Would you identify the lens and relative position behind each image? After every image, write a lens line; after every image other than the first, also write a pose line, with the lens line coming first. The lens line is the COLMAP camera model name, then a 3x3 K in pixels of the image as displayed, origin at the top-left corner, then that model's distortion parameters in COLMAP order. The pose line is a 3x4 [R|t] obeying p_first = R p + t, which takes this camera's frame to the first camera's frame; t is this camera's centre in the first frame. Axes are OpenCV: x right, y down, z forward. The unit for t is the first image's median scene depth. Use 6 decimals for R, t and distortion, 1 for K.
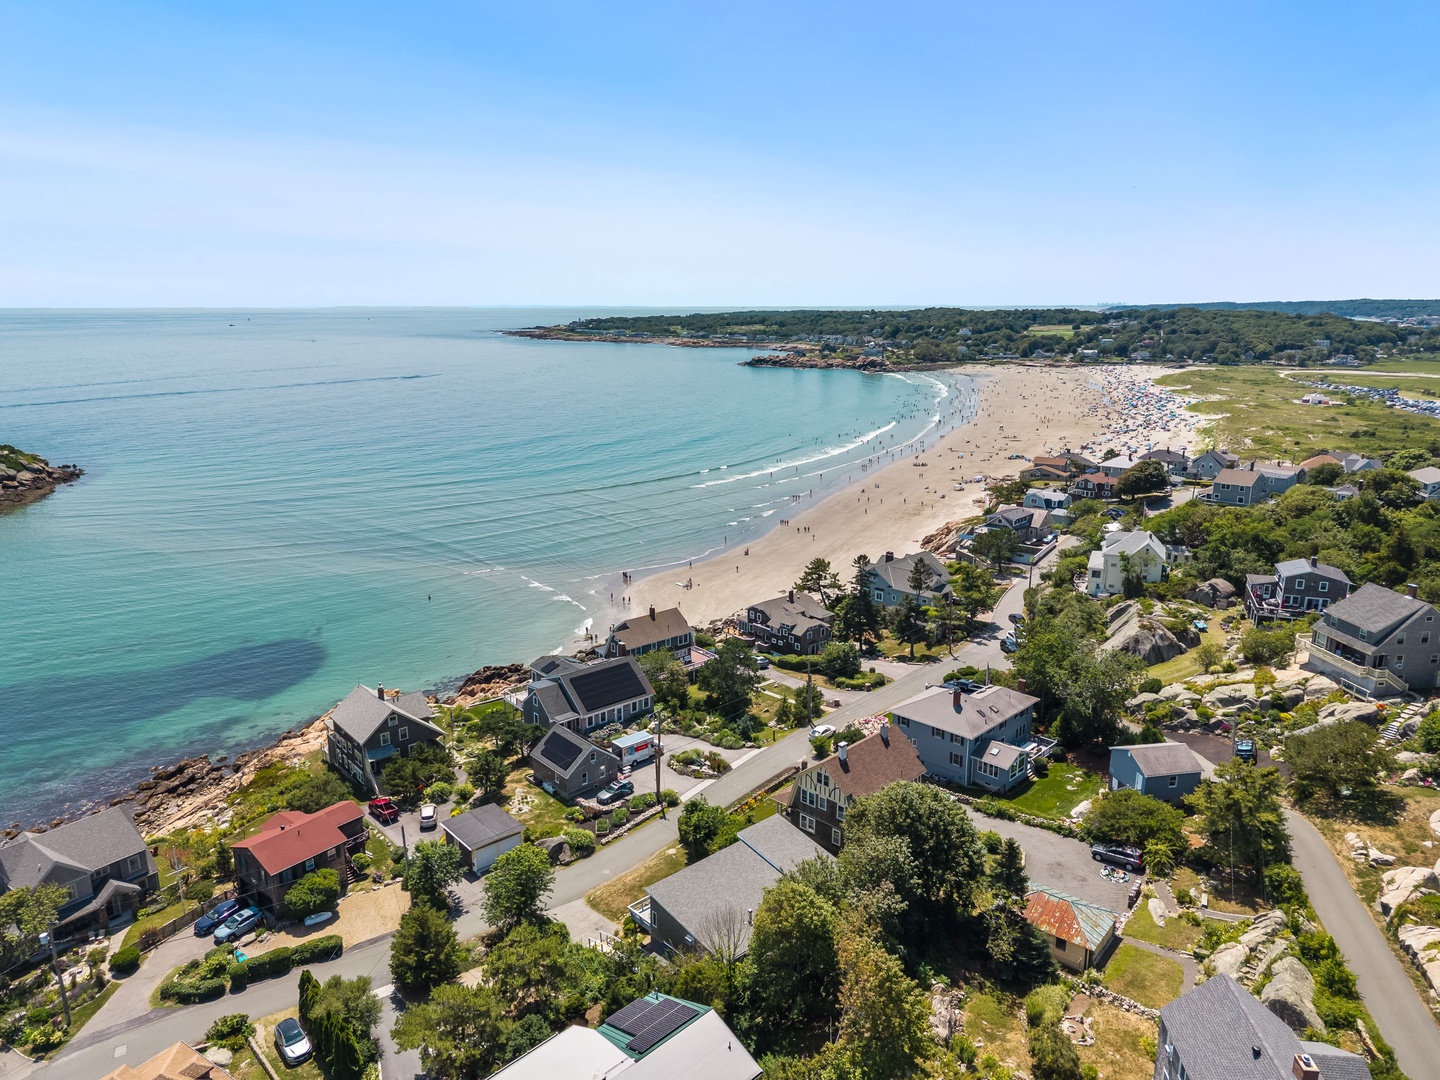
lens RADIAL K [[965.7, 0, 720.0], [0, 965.7, 540.0], [0, 0, 1]] dist [0.039306, -0.044250]
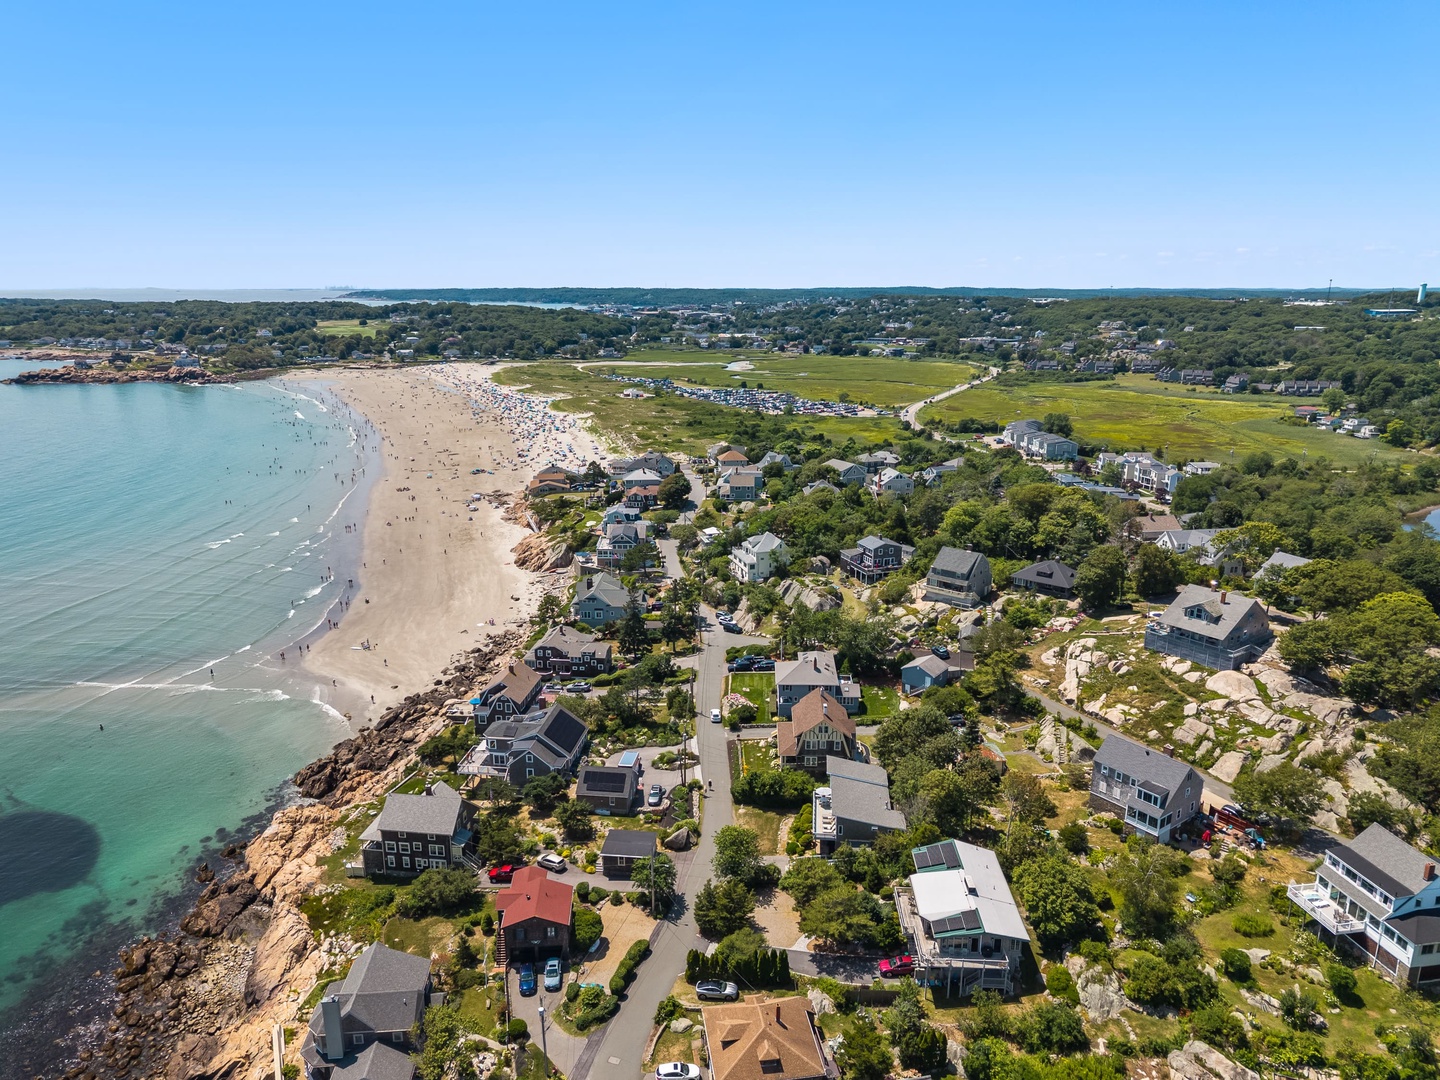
lens RADIAL K [[965.7, 0, 720.0], [0, 965.7, 540.0], [0, 0, 1]] dist [0.039306, -0.044250]
pose [[0.744468, -0.166013, 0.646690, -0.651545], [0.156149, 0.985024, 0.073109, -0.133472], [-0.649142, 0.046553, 0.759241, -0.077077]]
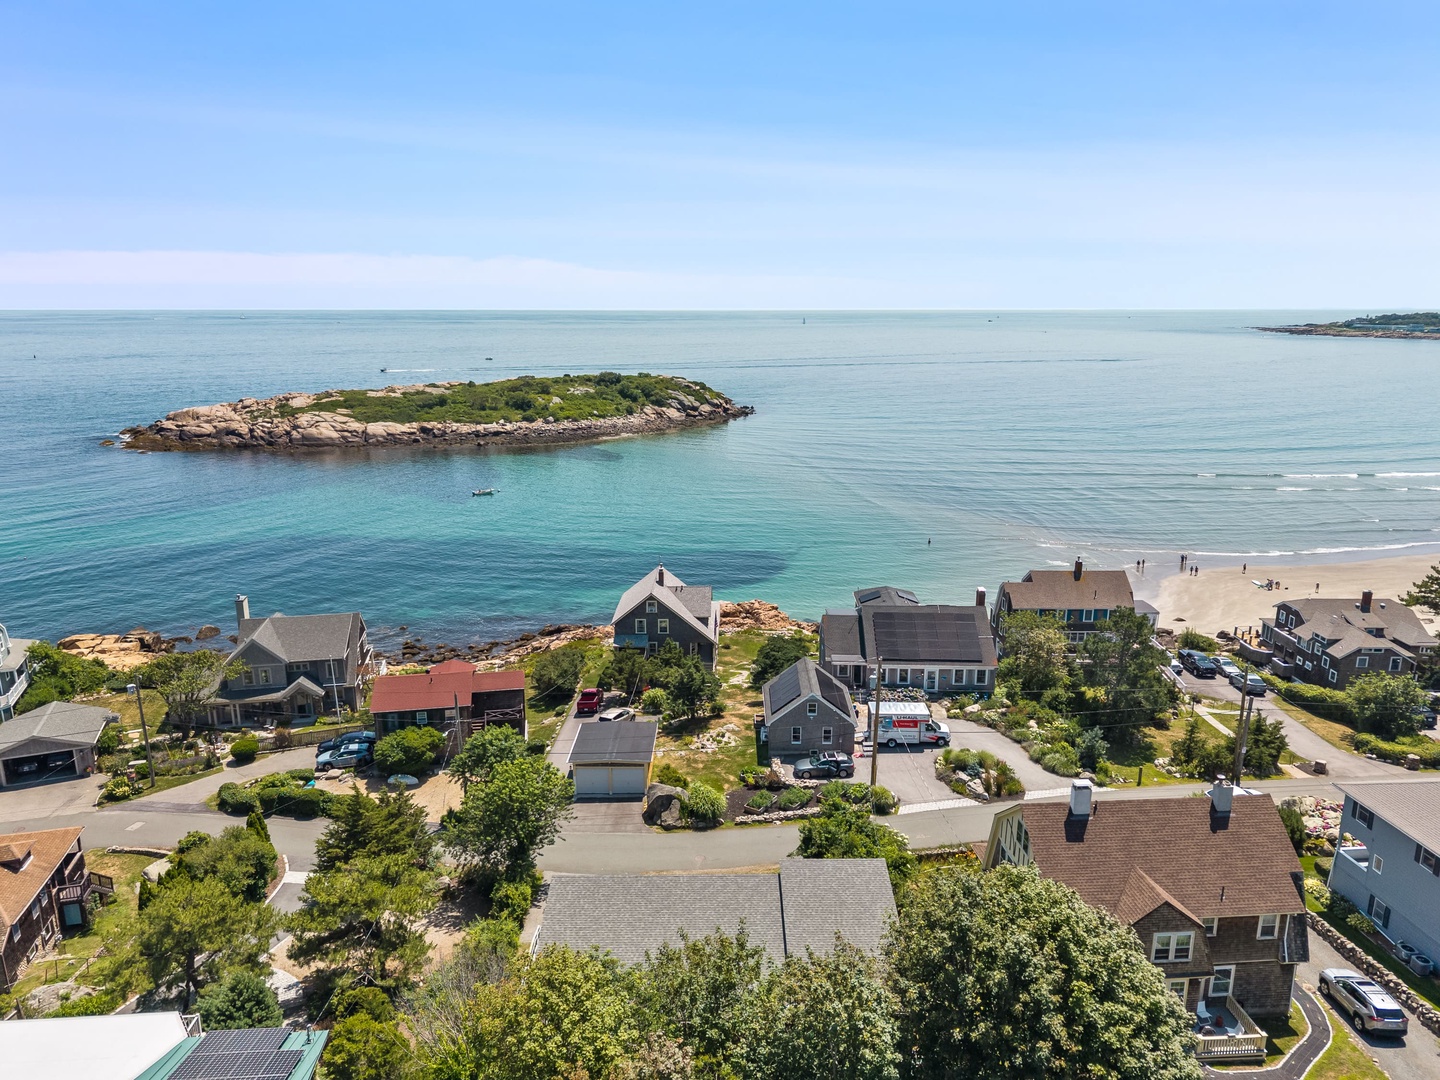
lens RADIAL K [[965.7, 0, 720.0], [0, 965.7, 540.0], [0, 0, 1]] dist [0.039306, -0.044250]
pose [[0.745309, 0.154067, -0.648674, 0.191039], [-0.156974, 0.986133, 0.053859, 0.060807], [0.647977, 0.061683, 0.759158, 0.330973]]
